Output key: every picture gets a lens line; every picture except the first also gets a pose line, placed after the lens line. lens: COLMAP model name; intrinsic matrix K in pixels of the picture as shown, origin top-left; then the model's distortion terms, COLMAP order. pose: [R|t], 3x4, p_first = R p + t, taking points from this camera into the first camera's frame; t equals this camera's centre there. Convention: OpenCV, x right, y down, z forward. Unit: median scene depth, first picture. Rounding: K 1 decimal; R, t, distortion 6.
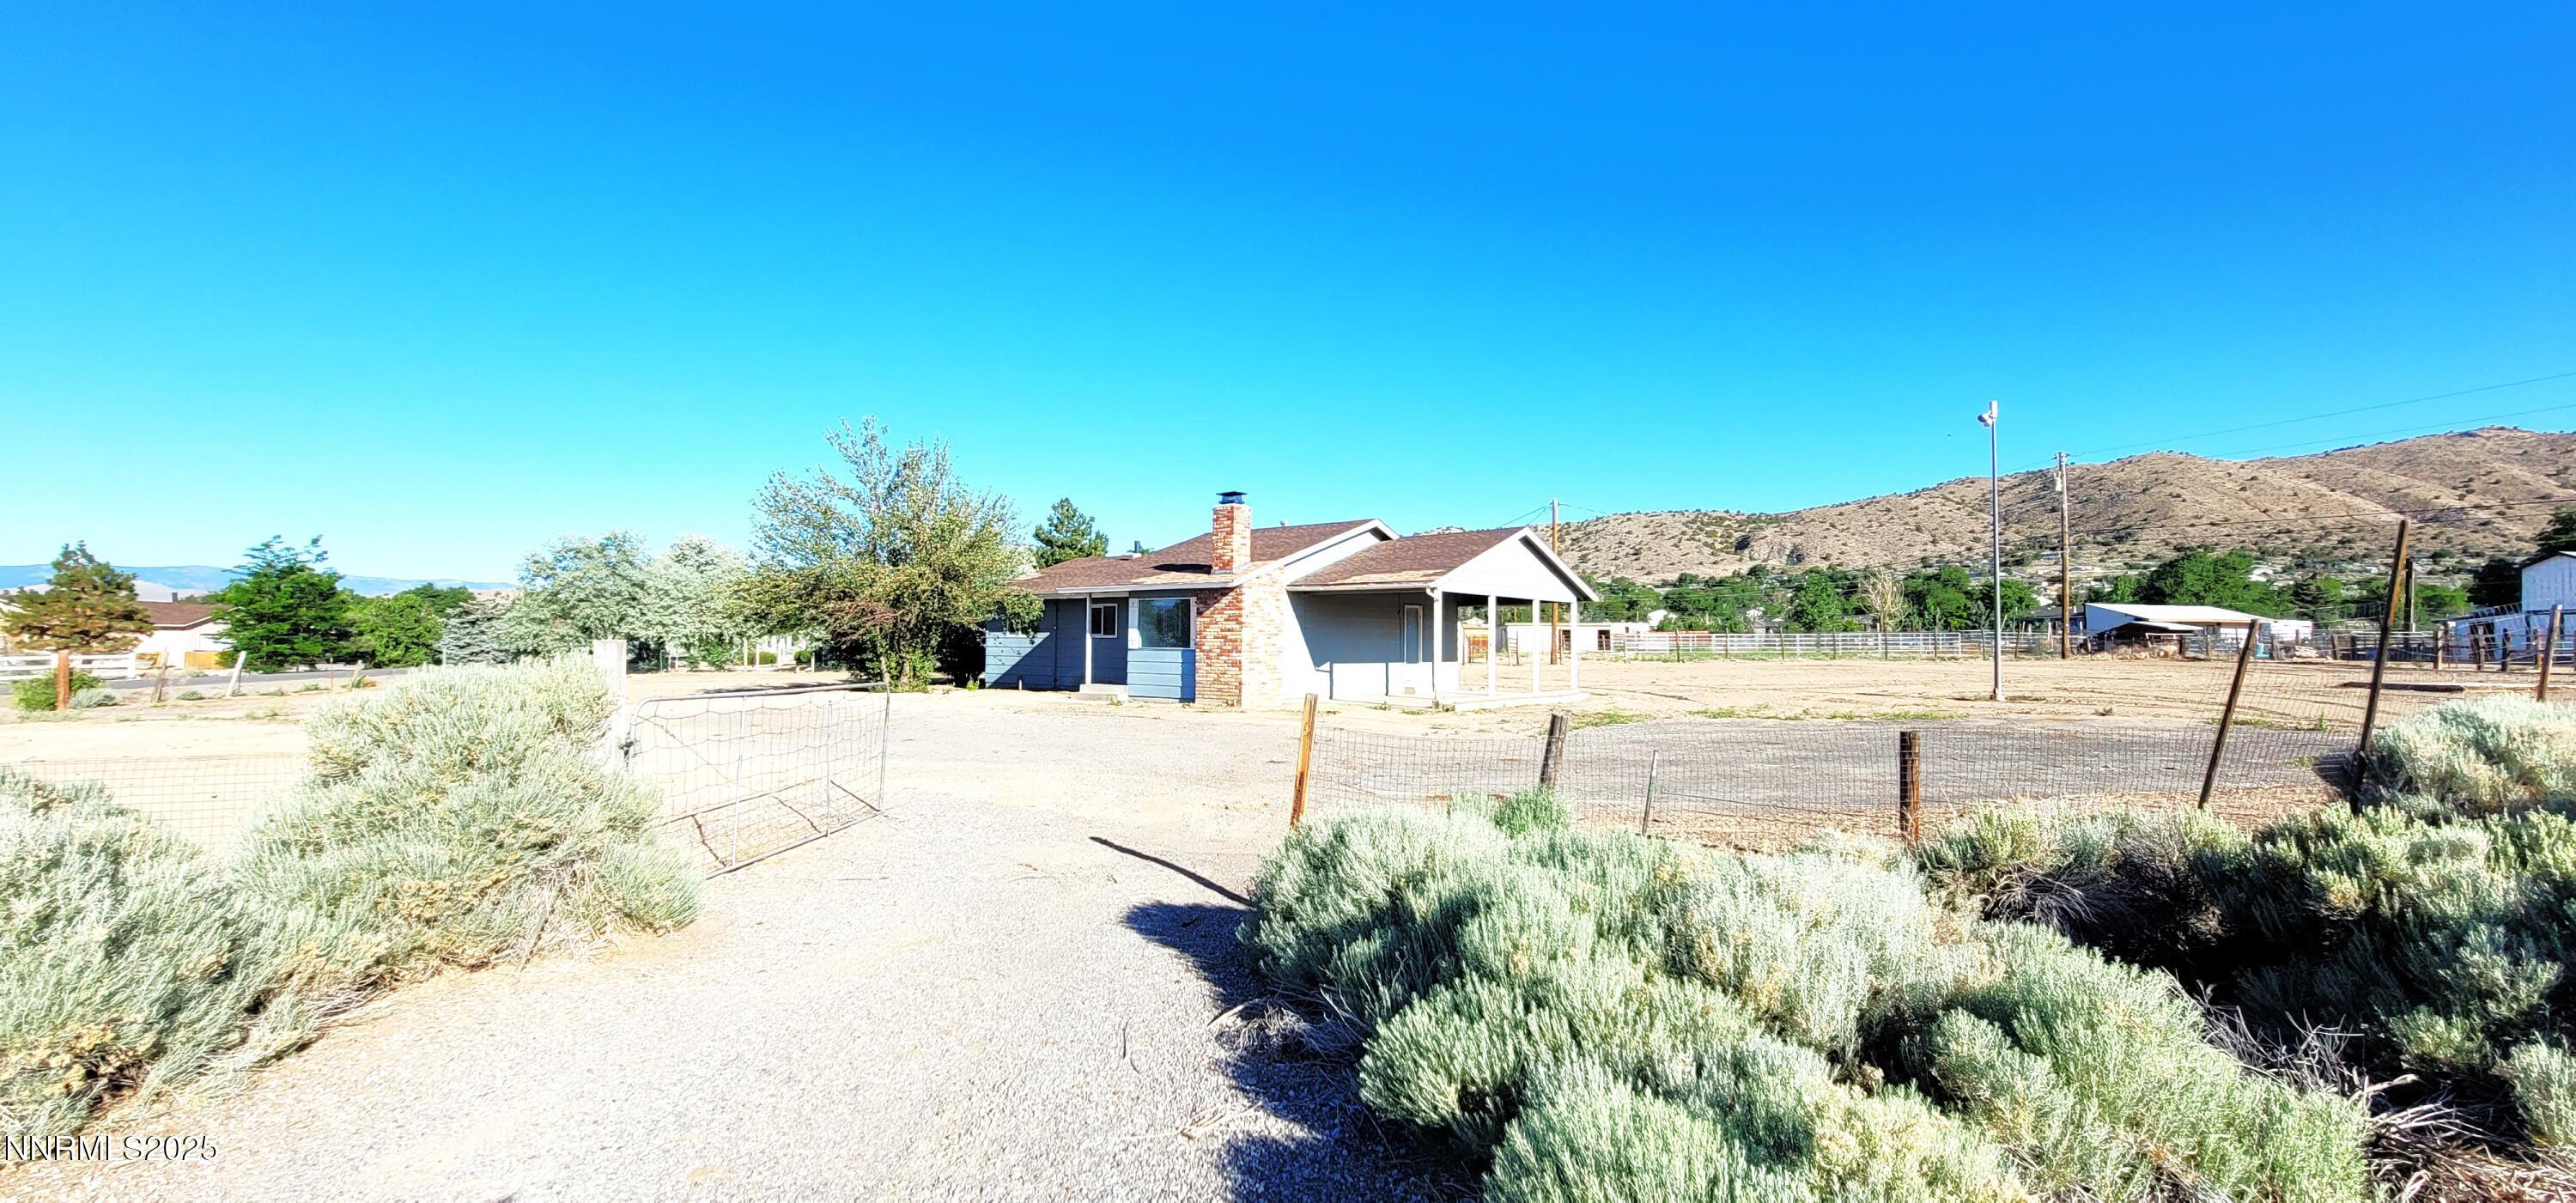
lens RADIAL K [[1046.7, 0, 1284.8], [0, 1046.7, 608.4], [0, 0, 1]] dist [-0.001700, 0.000428]
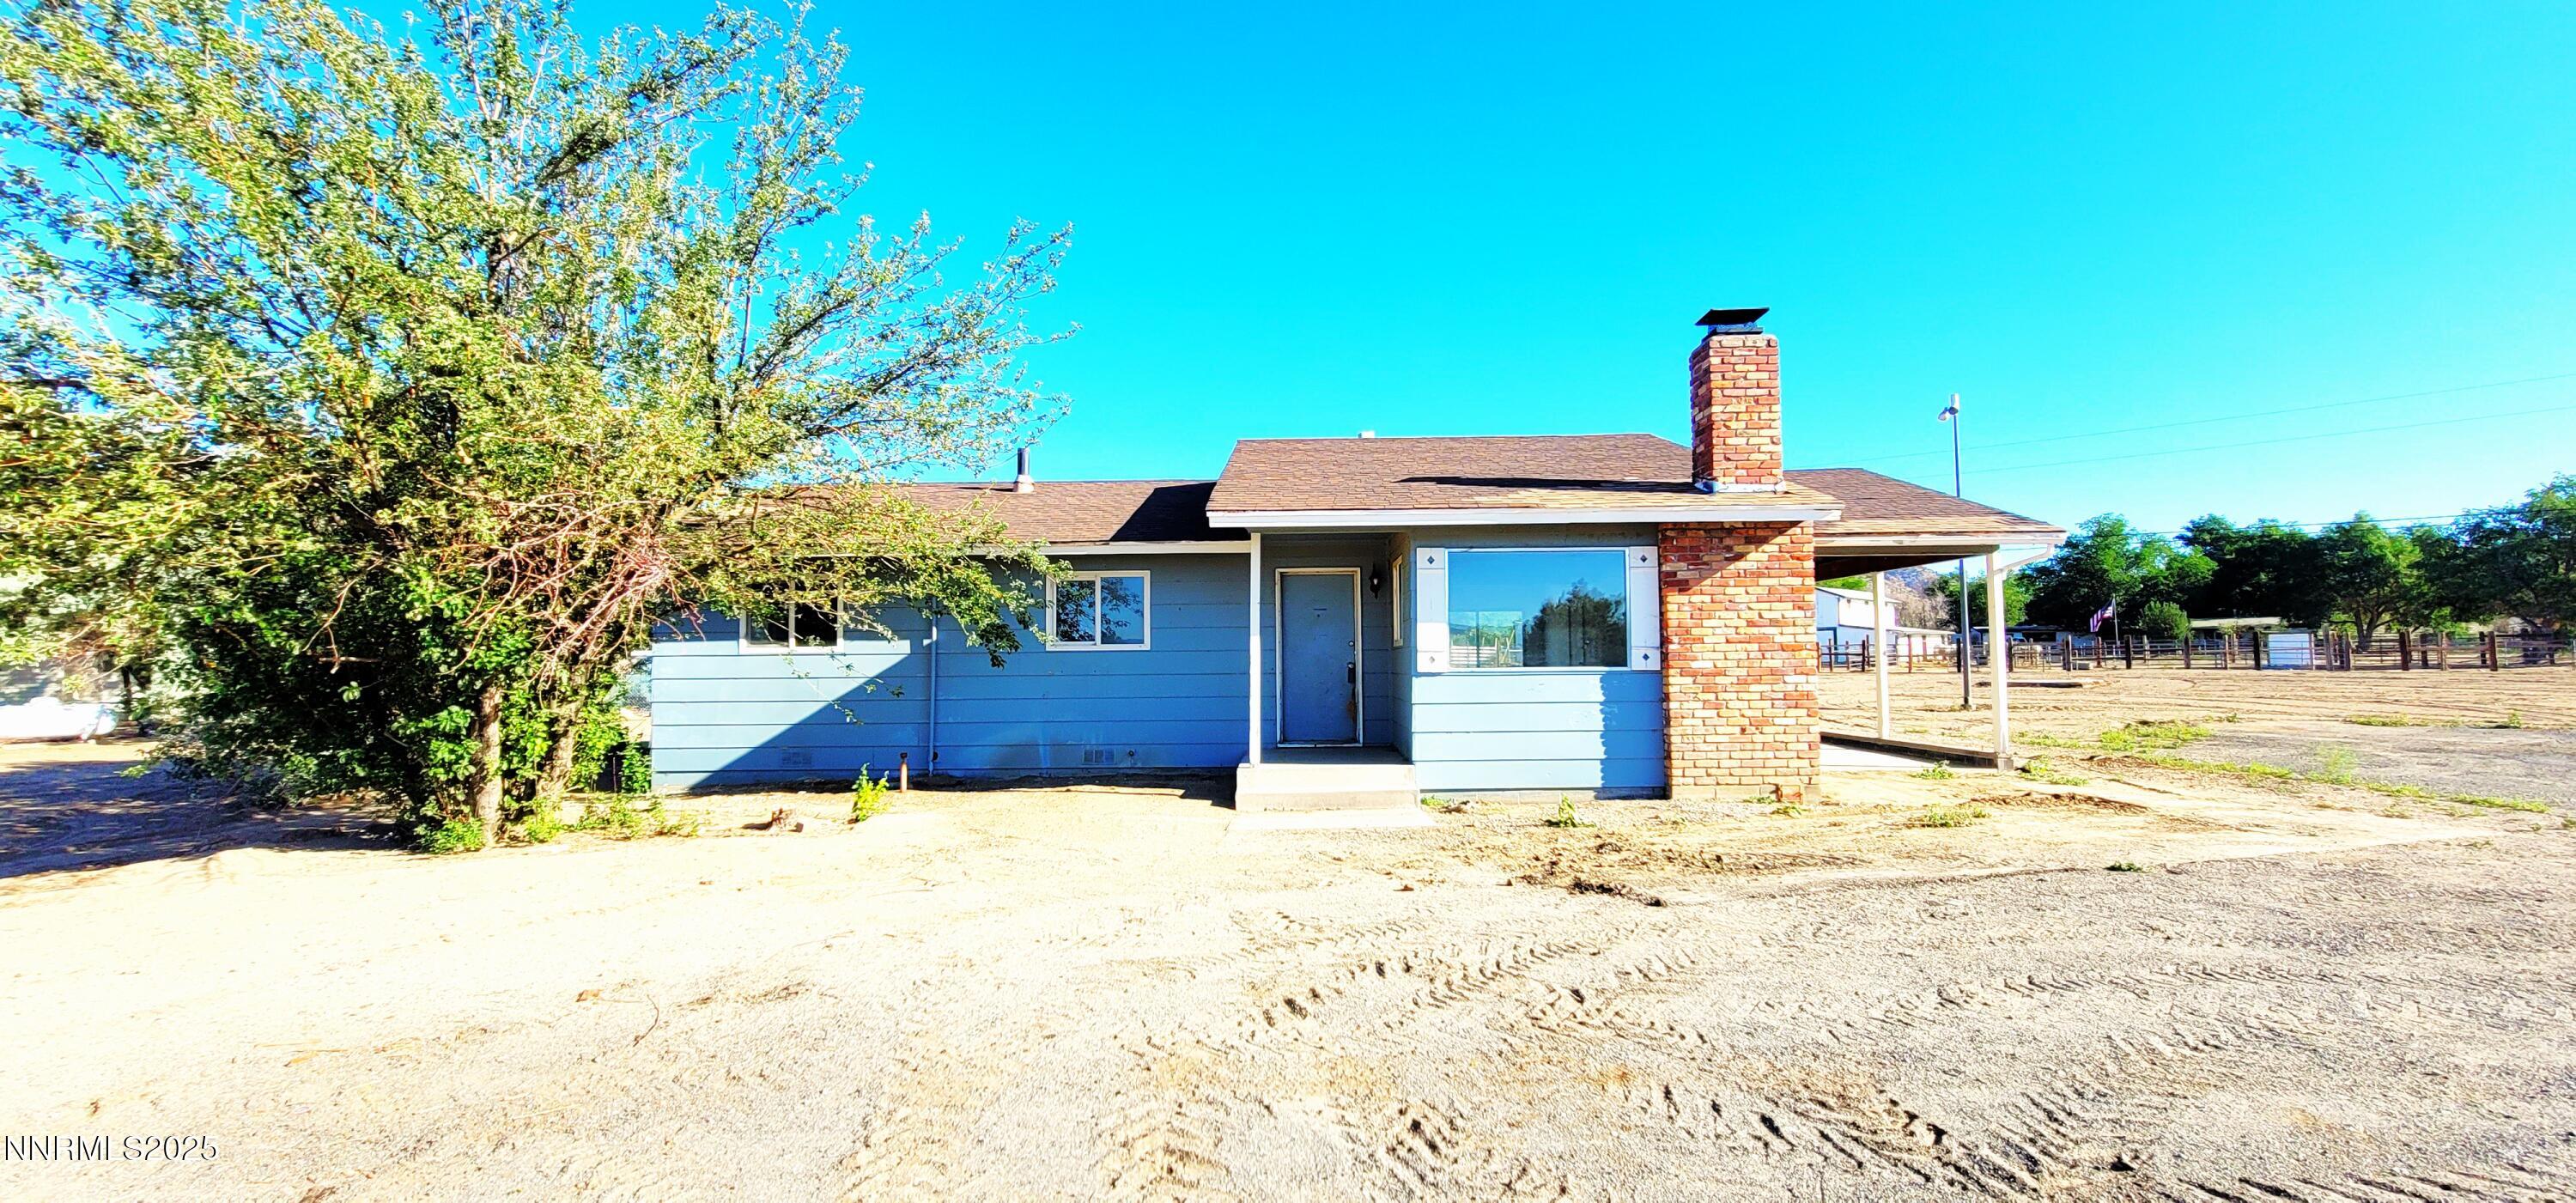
lens RADIAL K [[1047.3, 0, 1285.8], [0, 1047.3, 608.8], [0, 0, 1]] dist [-0.001566, -0.000658]
pose [[0.788871, 0.016390, 0.614340, -0.449400], [-0.003305, 0.999743, -0.022429, 0.023785], [-0.614550, 0.015663, 0.788723, 0.734867]]
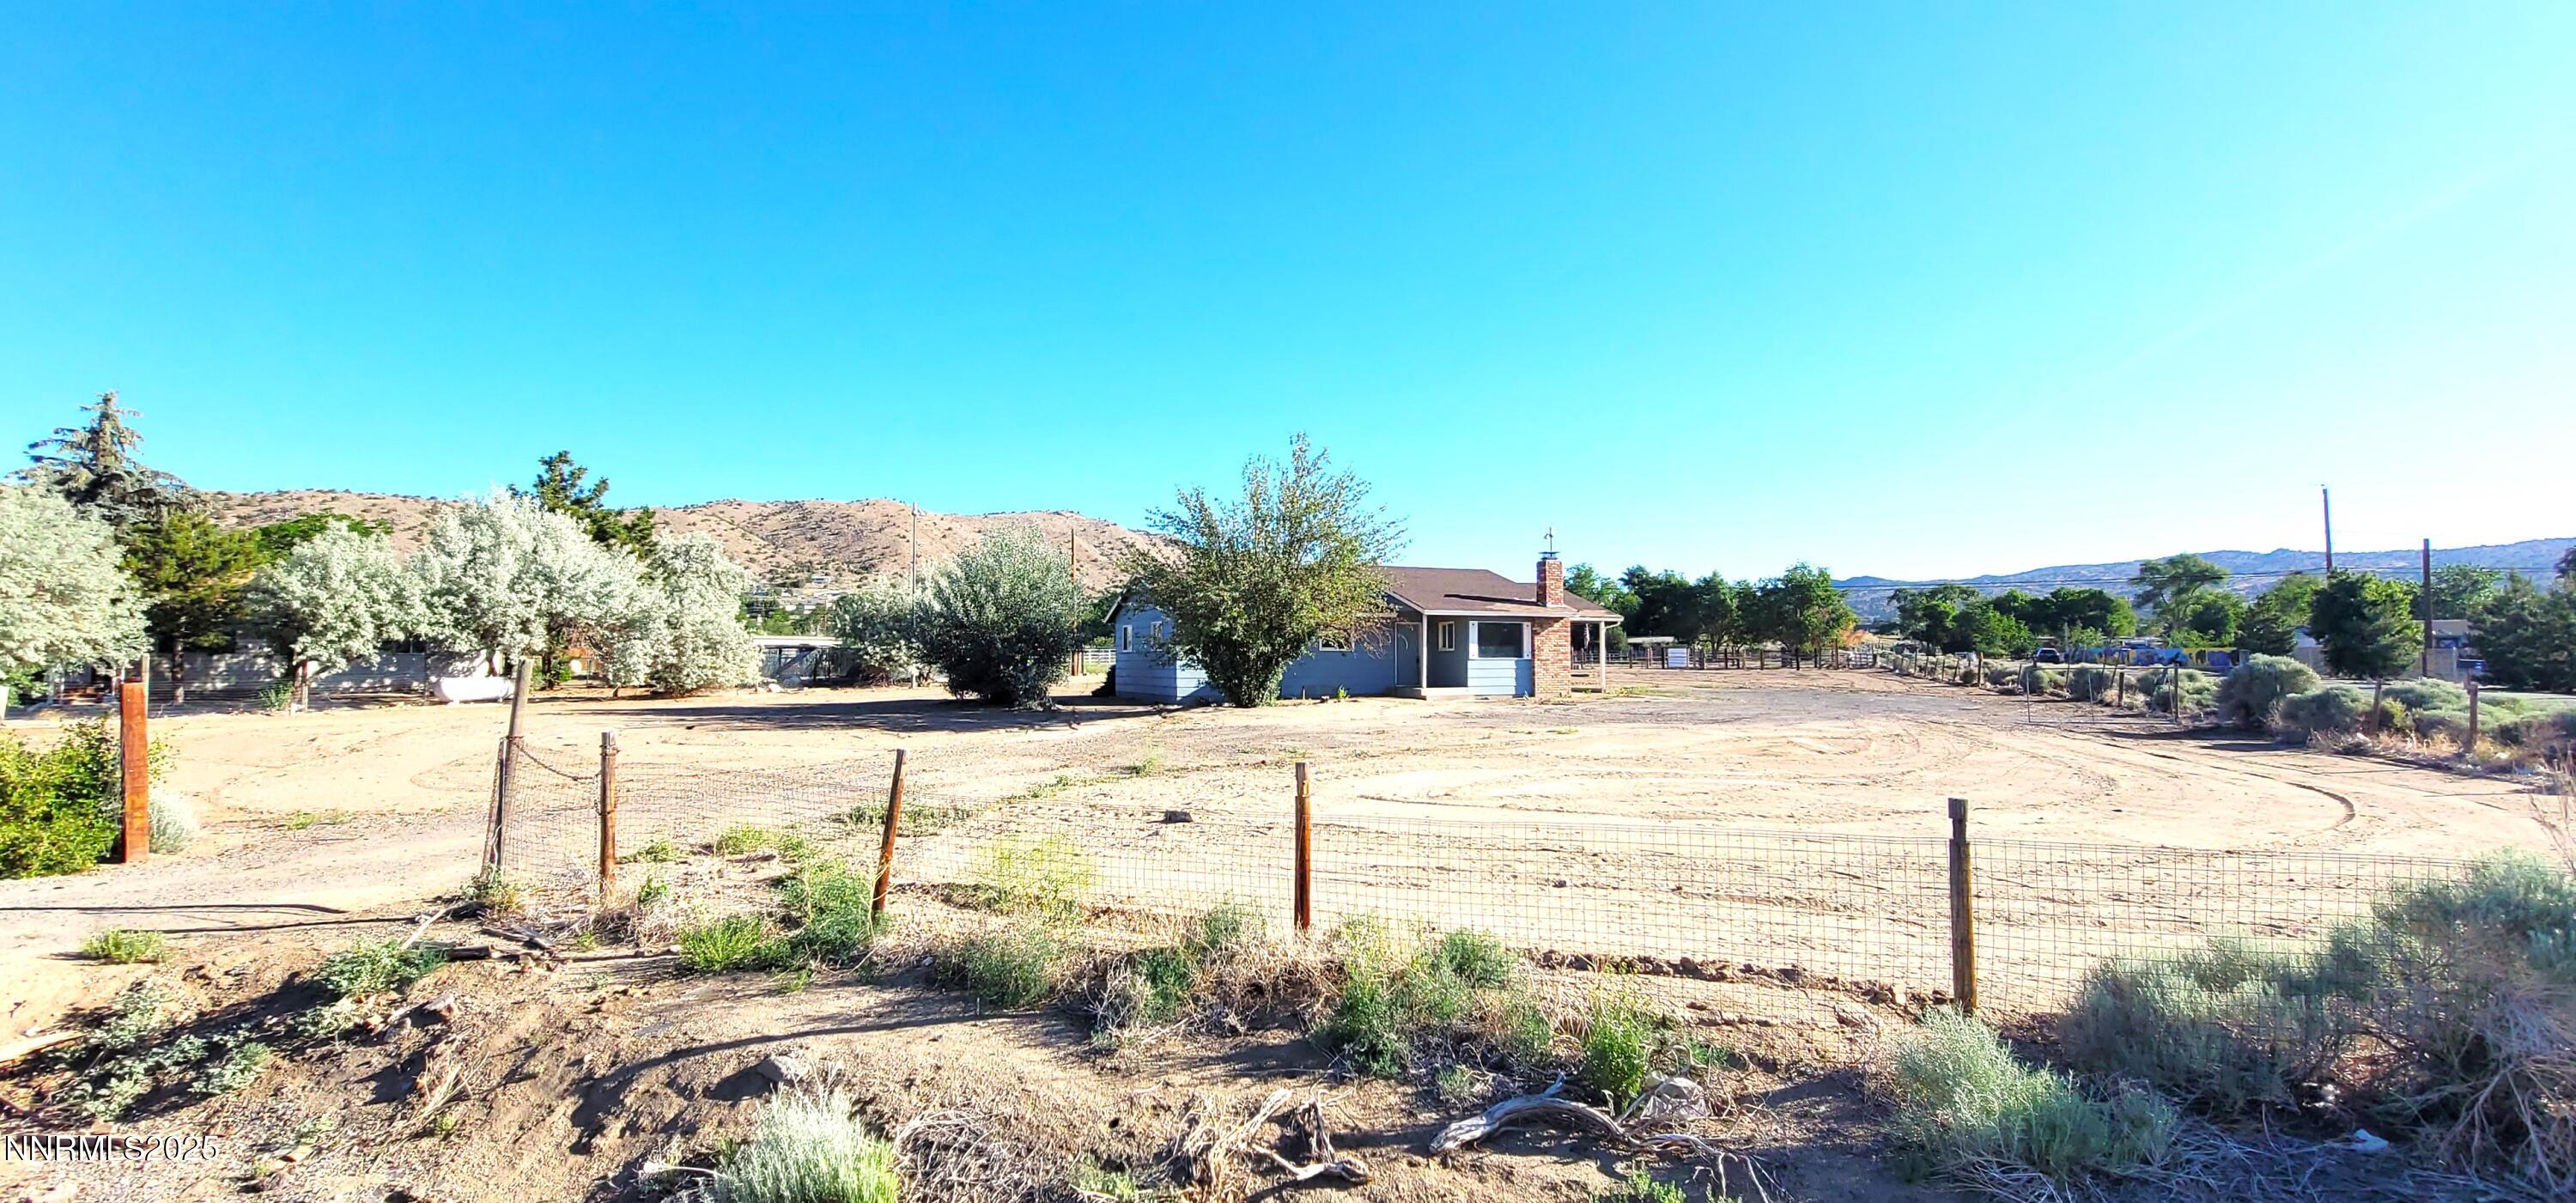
lens RADIAL K [[1078.3, 0, 1280.0], [0, 1078.3, 605.6], [0, 0, 1]] dist [-0.002082, -0.000182]
pose [[0.477610, 0.038202, 0.877741, -1.479010], [-0.023616, 0.999251, -0.030640, 0.019092], [-0.878254, -0.006095, 0.478155, 0.583411]]
